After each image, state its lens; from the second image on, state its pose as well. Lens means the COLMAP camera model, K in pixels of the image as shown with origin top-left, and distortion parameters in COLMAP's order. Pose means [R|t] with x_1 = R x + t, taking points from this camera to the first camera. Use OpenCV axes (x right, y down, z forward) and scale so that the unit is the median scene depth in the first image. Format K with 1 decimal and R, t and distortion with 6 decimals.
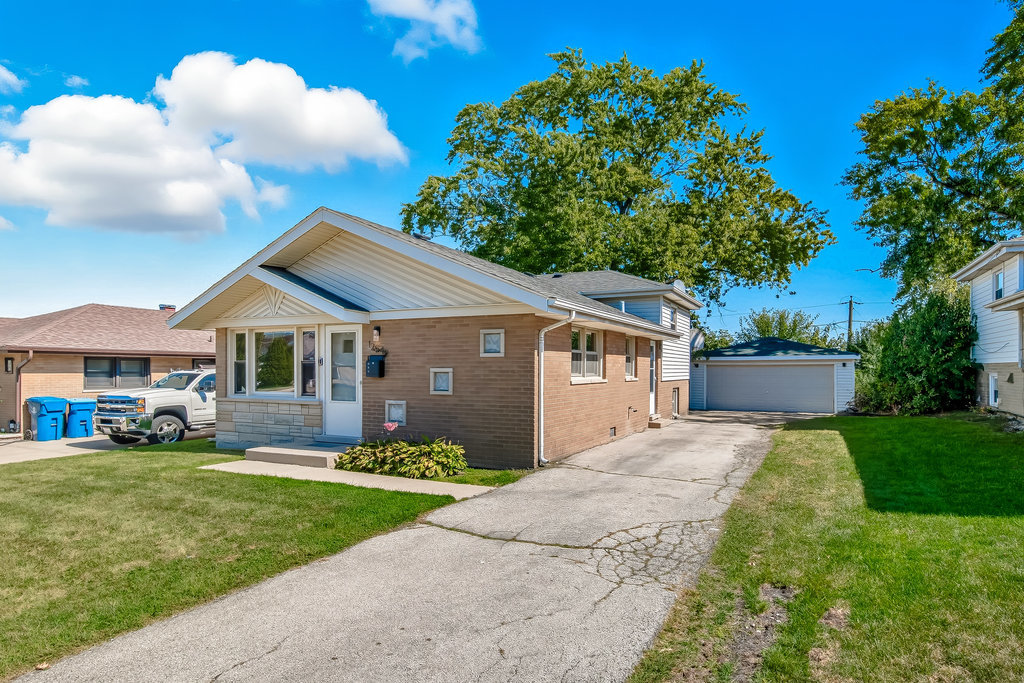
lens RADIAL K [[582.2, 0, 506.0], [0, 582.2, 347.0], [0, 0, 1]] dist [-0.002934, -0.000215]
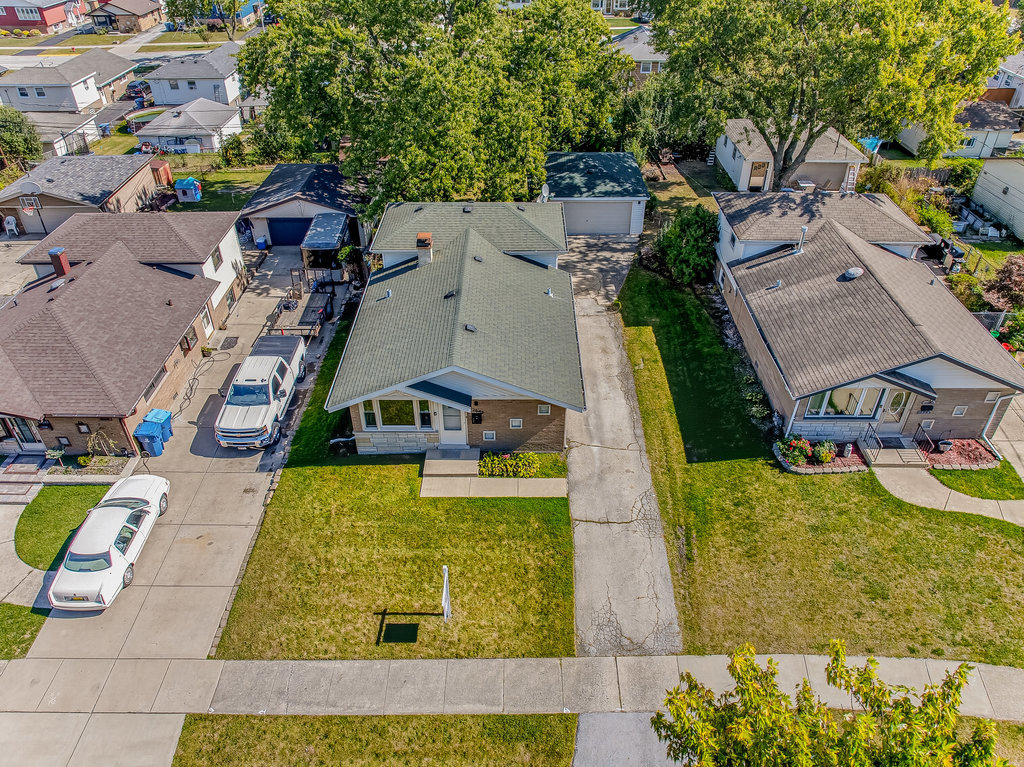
lens RADIAL K [[718.8, 0, 514.2], [0, 718.8, 384.3], [0, 0, 1]] dist [-0.025450, -0.002879]
pose [[0.898376, -0.264355, 0.350766, -1.498641], [-0.002231, 0.795841, 0.605501, -2.455015], [-0.439221, -0.544750, 0.714375, -1.137174]]
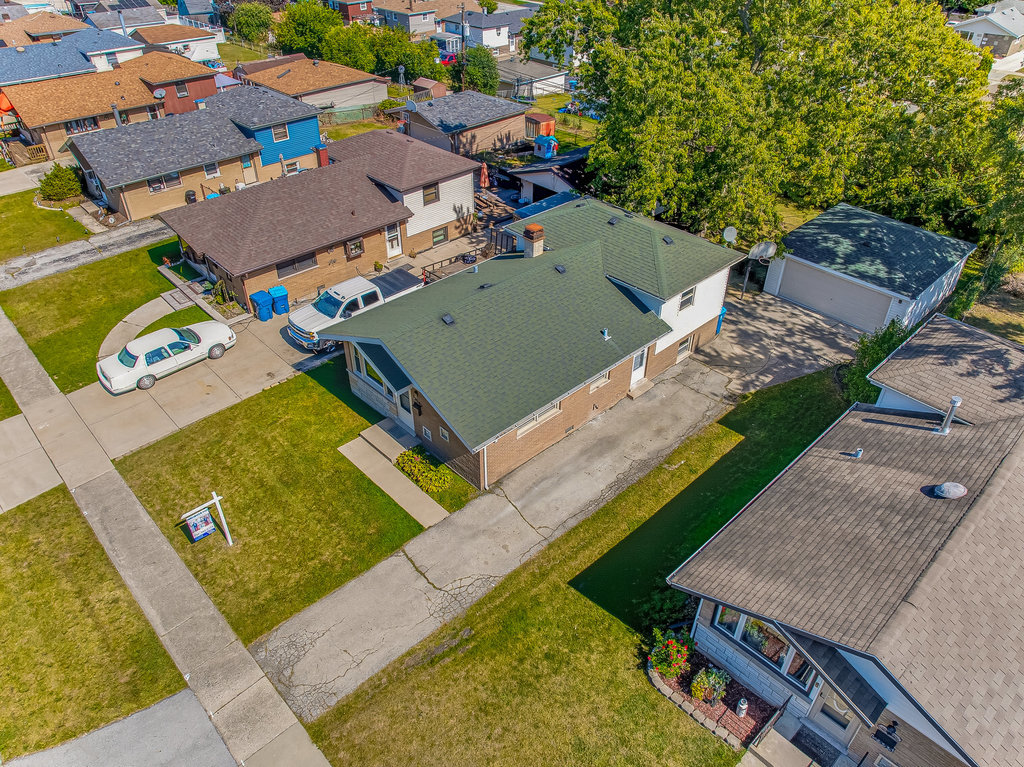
lens RADIAL K [[718.8, 0, 512.2], [0, 718.8, 381.1], [0, 0, 1]] dist [-0.025450, -0.002879]
pose [[0.938830, 0.207478, -0.274867, 1.050194], [-0.000923, 0.799659, 0.600454, -2.285335], [0.344381, -0.563471, 0.750935, -0.896464]]
